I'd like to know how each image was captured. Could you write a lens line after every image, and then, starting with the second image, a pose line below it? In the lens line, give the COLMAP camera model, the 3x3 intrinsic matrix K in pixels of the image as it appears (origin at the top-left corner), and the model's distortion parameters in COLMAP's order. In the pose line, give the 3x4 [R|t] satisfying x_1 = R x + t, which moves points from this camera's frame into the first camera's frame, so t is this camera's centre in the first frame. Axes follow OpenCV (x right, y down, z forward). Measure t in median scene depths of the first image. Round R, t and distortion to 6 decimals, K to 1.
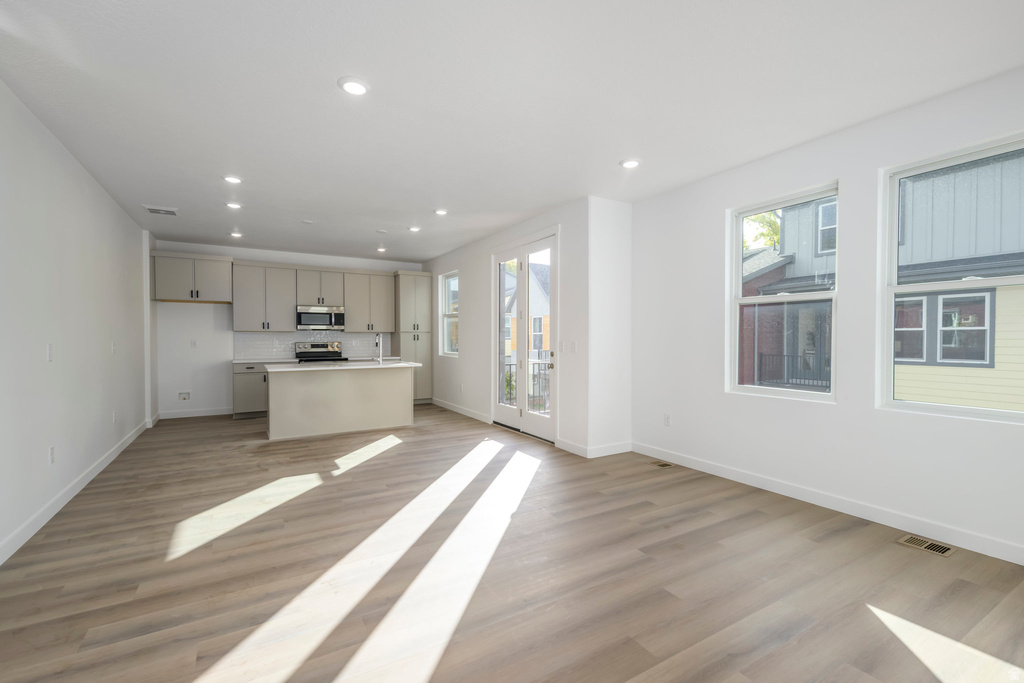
lens RADIAL K [[446.8, 0, 515.7], [0, 446.8, 346.4], [0, 0, 1]] dist [0.010396, -0.000224]
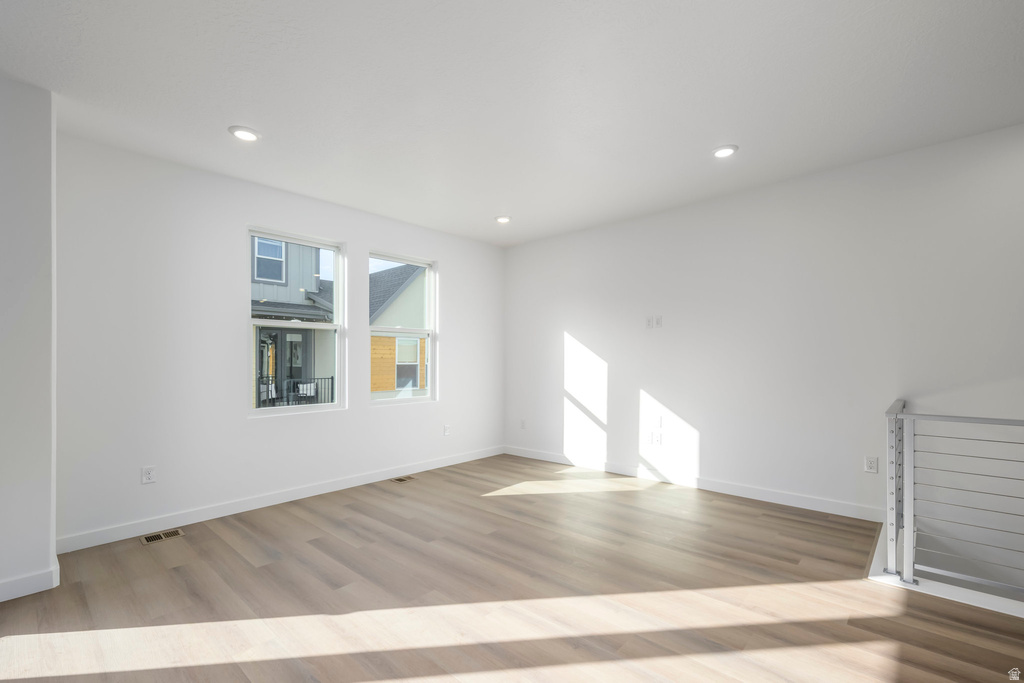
lens RADIAL K [[446.8, 0, 516.9], [0, 446.8, 360.1], [0, 0, 1]] dist [0.010396, -0.000224]
pose [[-0.295047, 0.004007, 0.955474, -0.334913], [0.024972, 0.999682, 0.003519, -0.005784], [-0.955156, 0.024898, -0.295054, 0.411596]]
